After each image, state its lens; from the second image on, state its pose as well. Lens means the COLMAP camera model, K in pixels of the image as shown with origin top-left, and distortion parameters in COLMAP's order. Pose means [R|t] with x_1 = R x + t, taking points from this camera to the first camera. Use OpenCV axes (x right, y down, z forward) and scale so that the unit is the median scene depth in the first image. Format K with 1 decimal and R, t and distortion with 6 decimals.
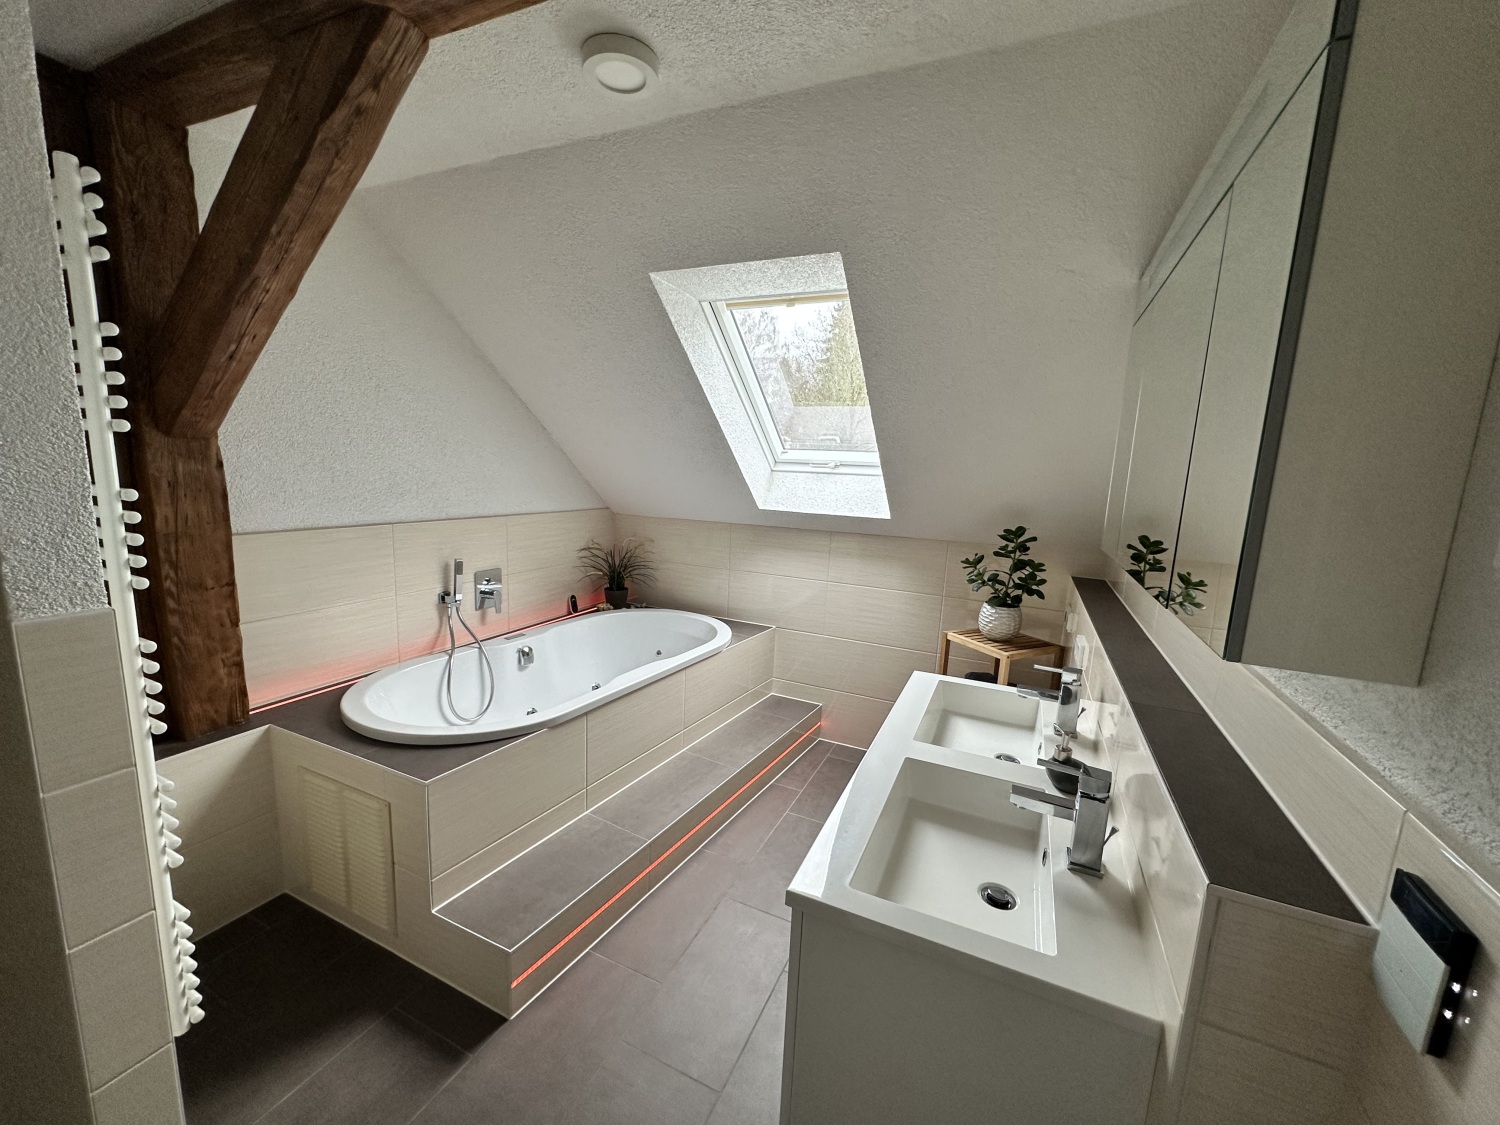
lens RADIAL K [[600.2, 0, 750.0], [0, 600.2, 562.5], [0, 0, 1]] dist [0.000933, 0.000127]
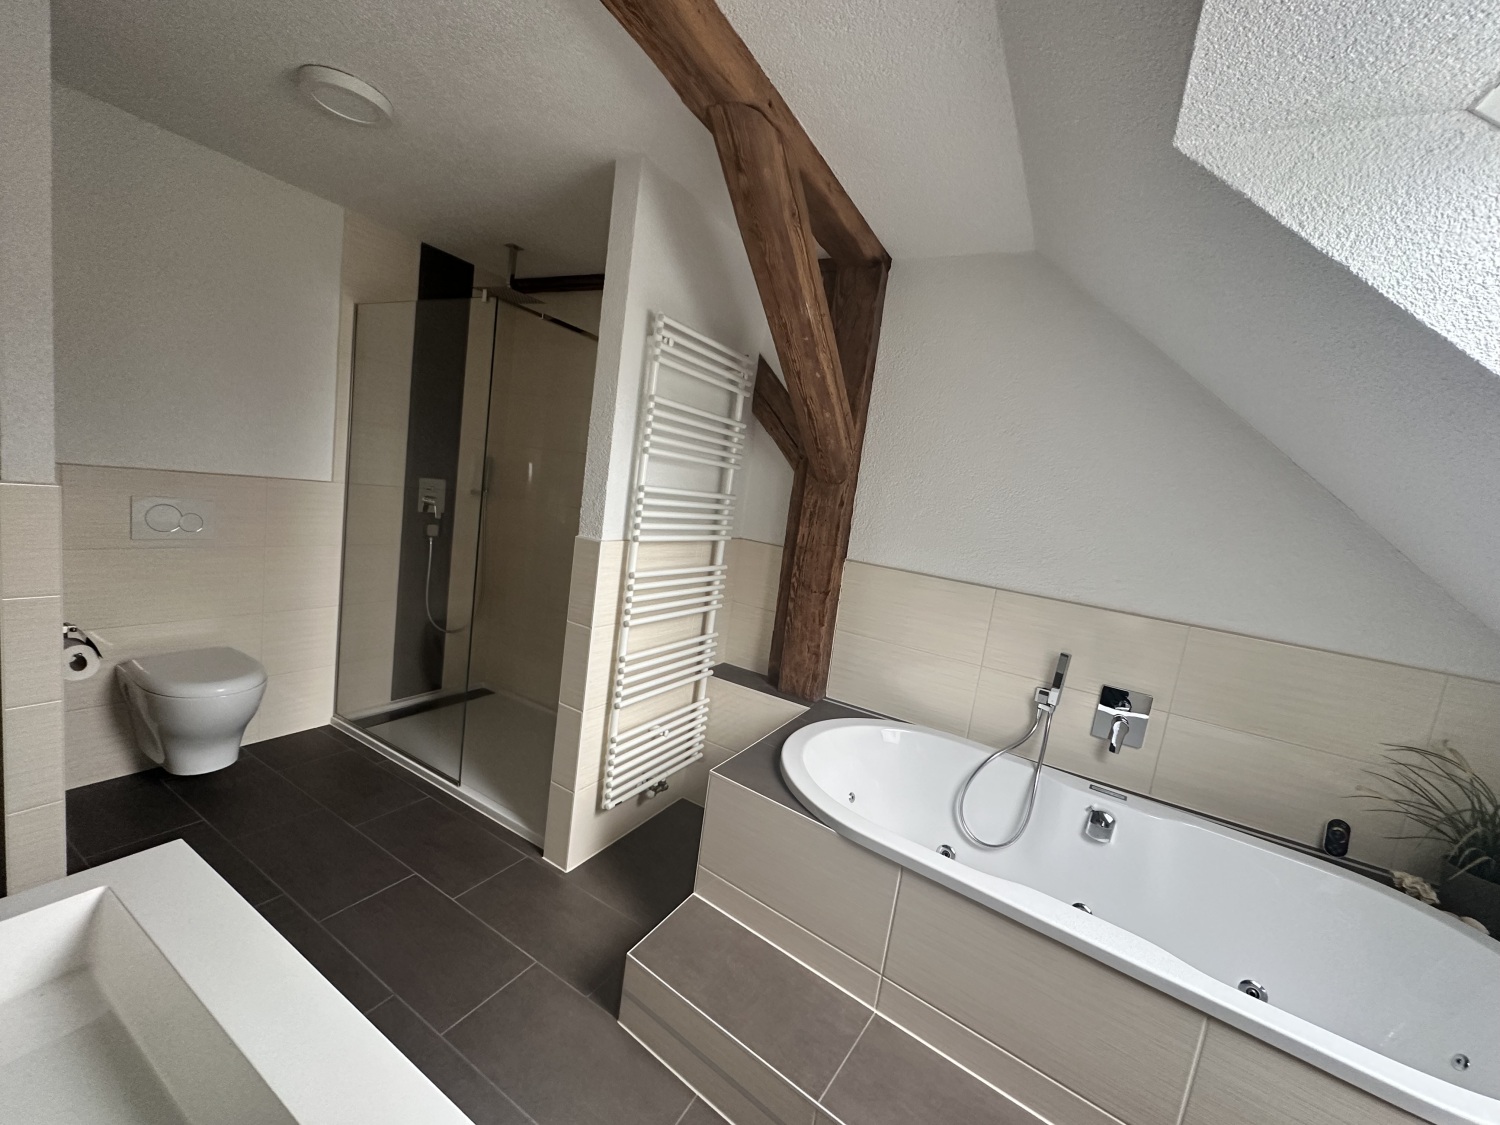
lens RADIAL K [[600.2, 0, 750.0], [0, 600.2, 562.5], [0, 0, 1]] dist [0.000933, 0.000127]
pose [[-0.076423, 0.070318, -0.994593, 0.405664], [-0.296948, 0.950640, 0.090028, -0.087910], [0.951831, 0.302223, -0.051770, 0.817026]]
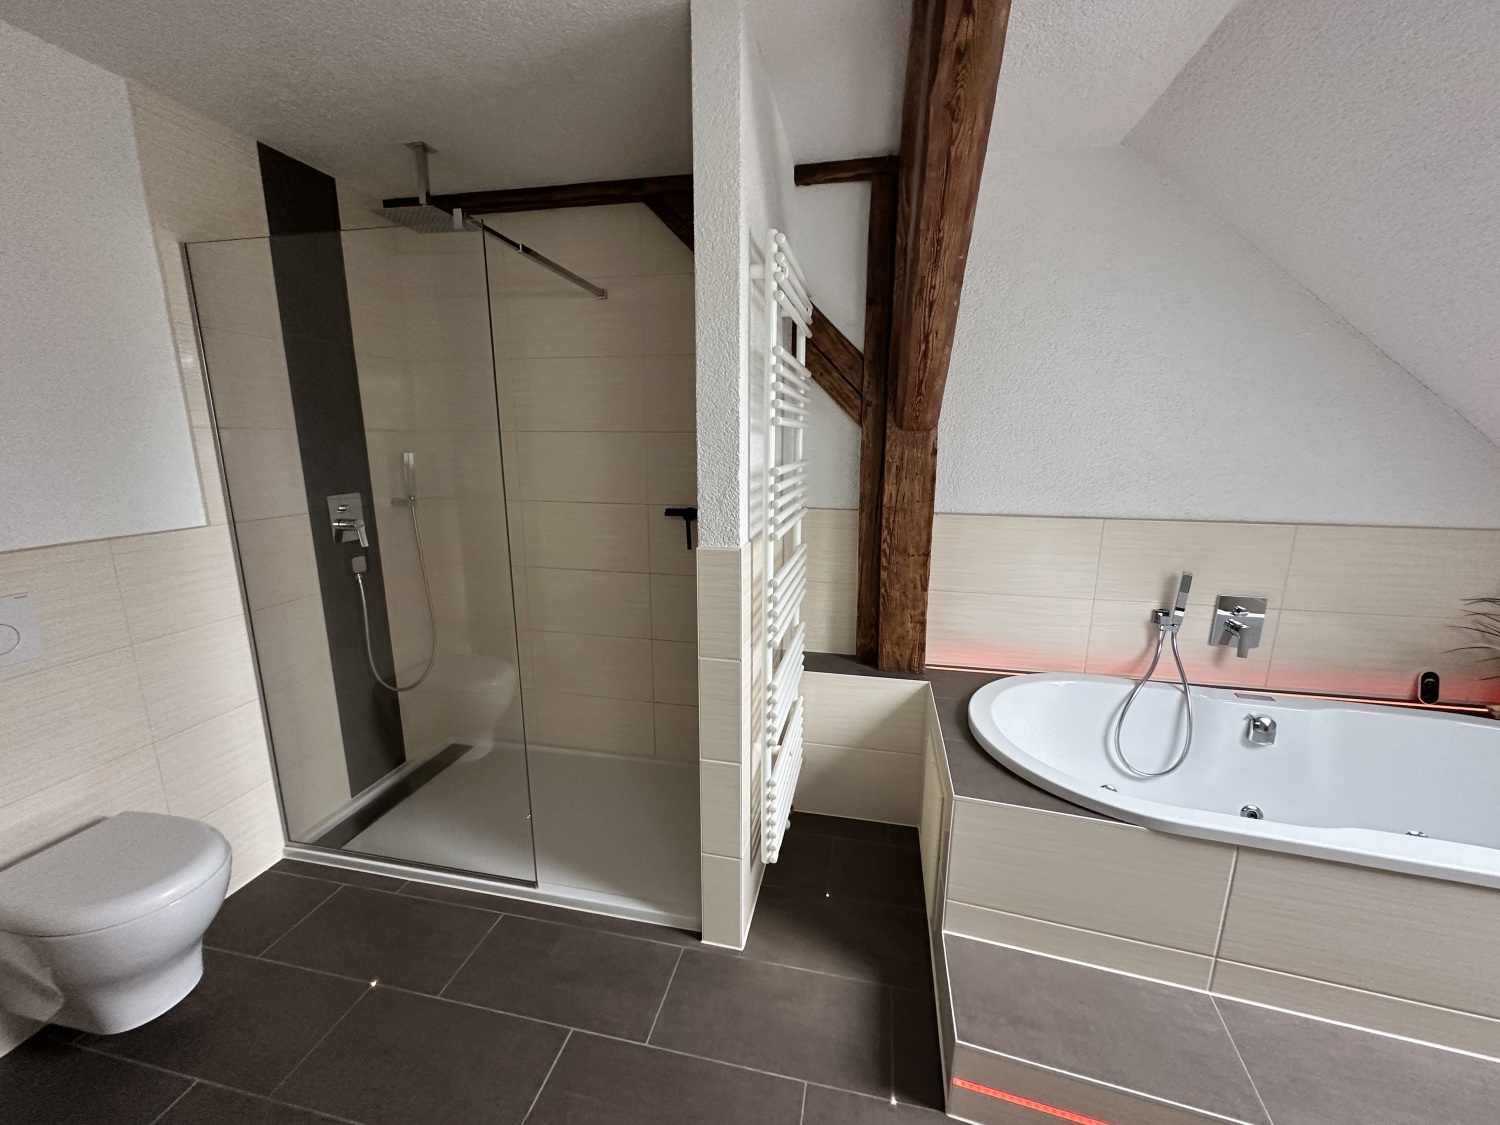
lens RADIAL K [[600.2, 0, 750.0], [0, 600.2, 562.5], [0, 0, 1]] dist [0.000933, 0.000127]
pose [[0.226142, 0.157041, -0.961352, 0.169975], [-0.151477, 0.980582, 0.124550, -0.038950], [0.962244, 0.117457, 0.245539, 0.352359]]
